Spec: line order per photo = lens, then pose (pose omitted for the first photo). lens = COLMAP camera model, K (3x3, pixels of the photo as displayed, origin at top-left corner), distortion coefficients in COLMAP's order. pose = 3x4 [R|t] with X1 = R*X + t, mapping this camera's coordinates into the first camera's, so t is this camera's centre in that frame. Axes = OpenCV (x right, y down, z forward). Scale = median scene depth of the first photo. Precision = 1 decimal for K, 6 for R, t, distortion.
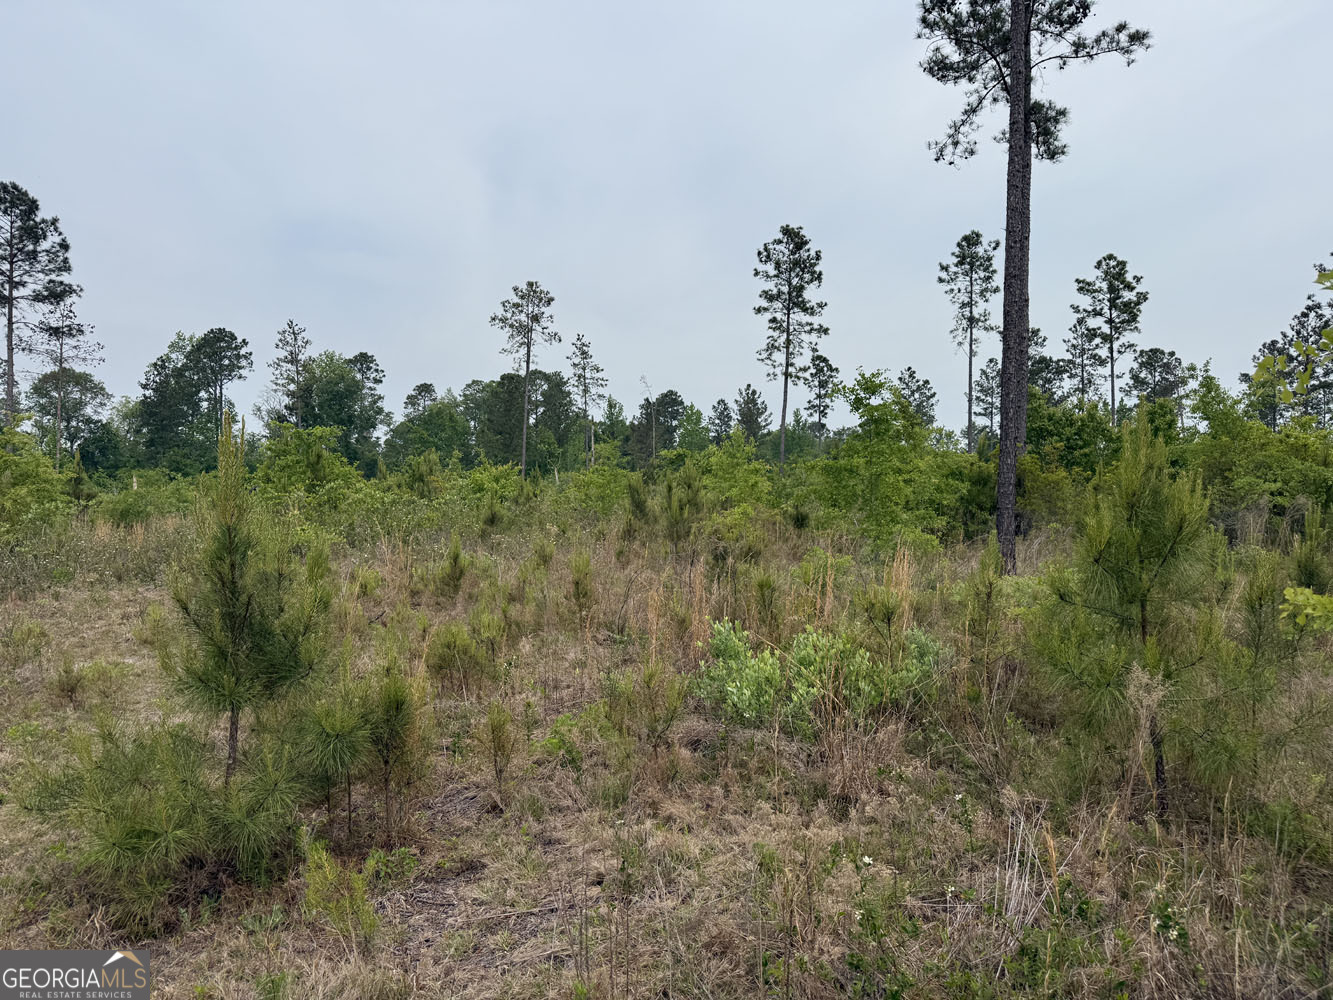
lens RADIAL K [[934.0, 0, 666.5], [0, 934.0, 500.0], [0, 0, 1]] dist [0.185866, -0.387283]
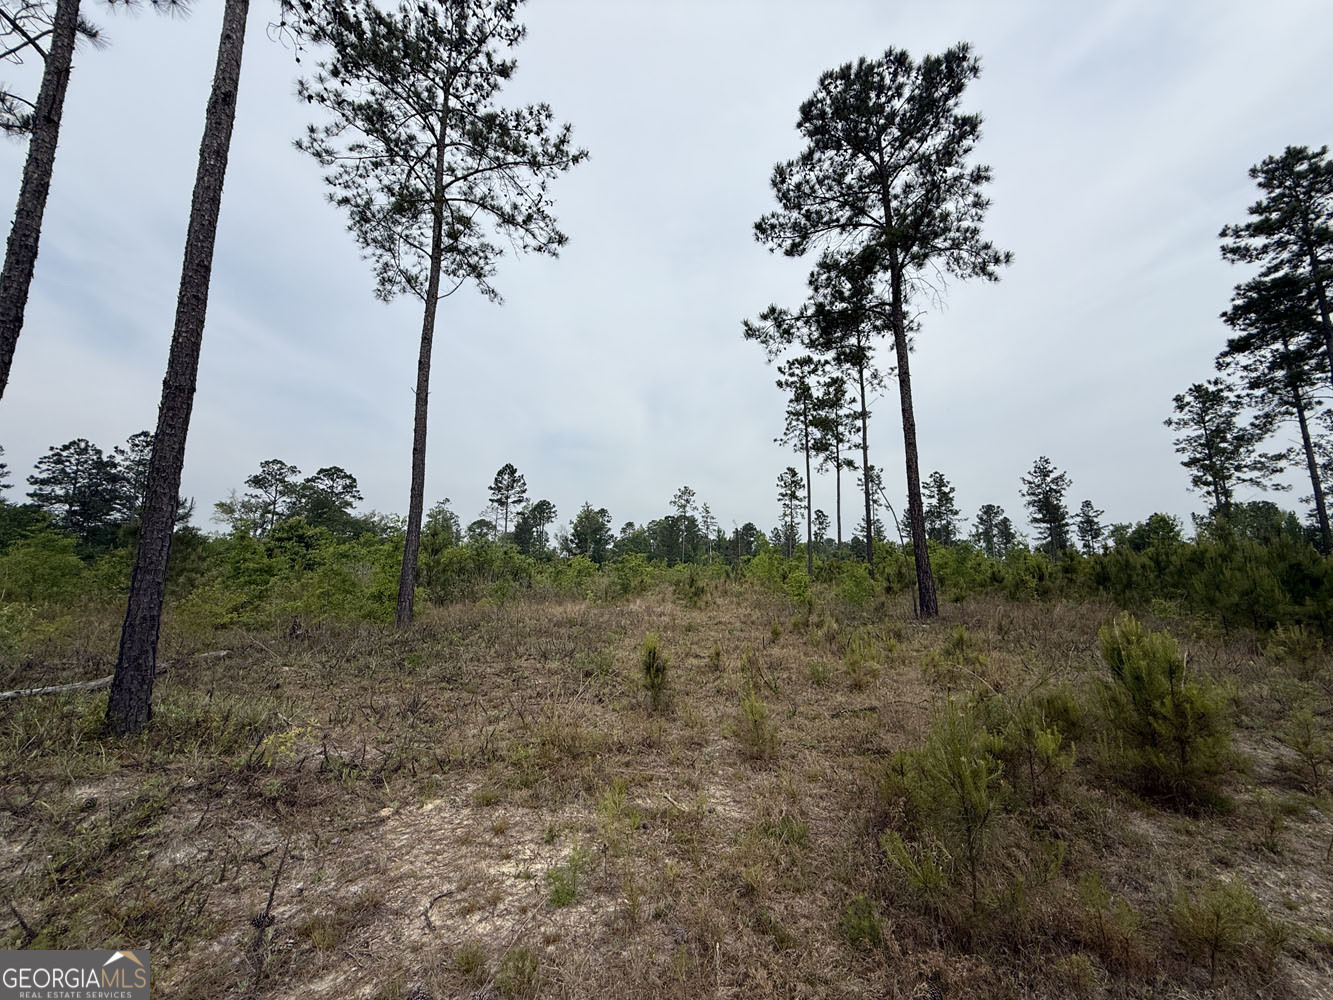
lens RADIAL K [[544.9, 0, 666.5], [0, 544.9, 500.0], [0, 0, 1]] dist [0.012877, -0.000017]
pose [[0.988020, -0.015567, -0.153539, 0.013031], [-0.007004, 0.989351, -0.145382, 0.004310], [0.154167, 0.144716, 0.977389, -0.219085]]
